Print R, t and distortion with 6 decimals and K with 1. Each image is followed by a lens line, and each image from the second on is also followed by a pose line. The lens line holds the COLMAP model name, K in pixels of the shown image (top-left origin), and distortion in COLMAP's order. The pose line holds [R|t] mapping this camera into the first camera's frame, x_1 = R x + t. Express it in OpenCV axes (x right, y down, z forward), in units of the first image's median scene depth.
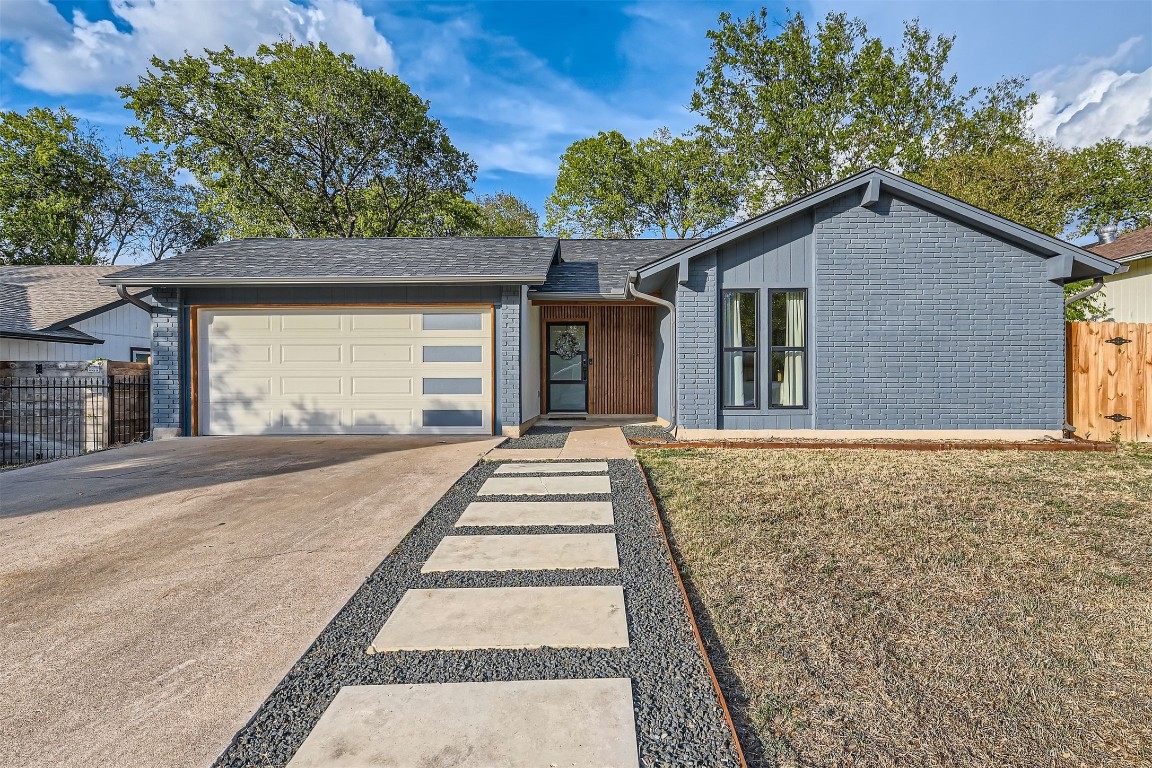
lens RADIAL K [[640.1, 0, 576.0], [0, 640.1, 384.0], [0, 0, 1]] dist [0.007002, -0.000723]
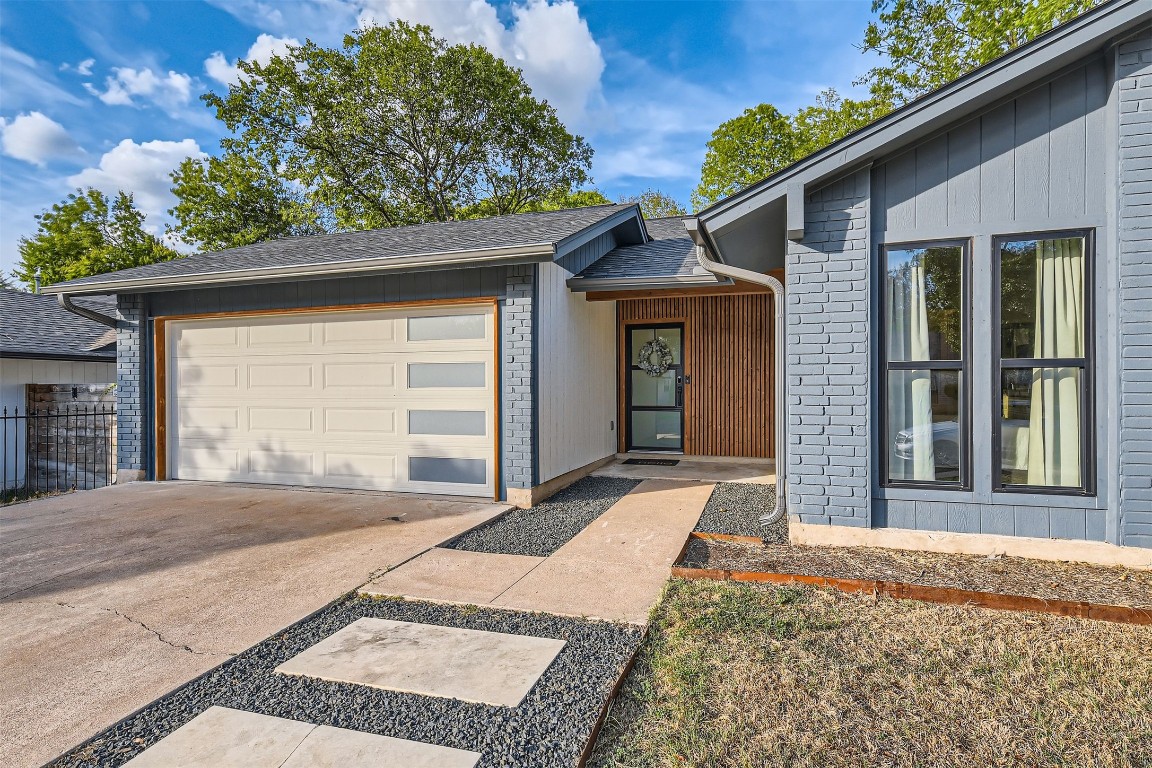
lens RADIAL K [[591.9, 0, 577.7], [0, 591.9, 386.9], [0, 0, 1]] dist [0.015181, -0.000515]
pose [[0.956987, -0.002004, -0.290125, 0.122022], [0.002280, 0.999997, 0.000612, -0.035035], [0.290123, -0.001247, 0.956988, 0.442458]]
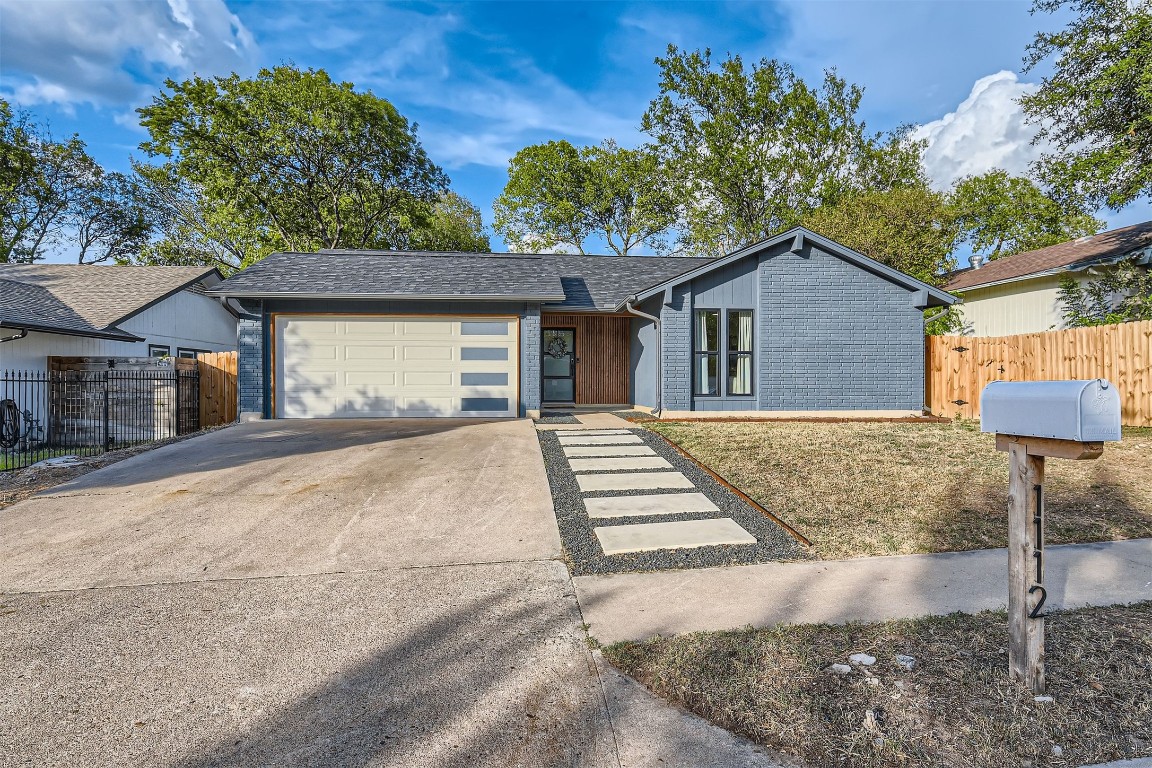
lens RADIAL K [[719.1, 0, 576.0], [0, 719.1, 384.0], [0, 0, 1]] dist [-0.000752, -0.000190]
pose [[0.991281, 0.003031, 0.131730, -0.203307], [-0.002798, 0.999994, -0.001950, 0.015337], [-0.131735, 0.001565, 0.991284, -0.445087]]
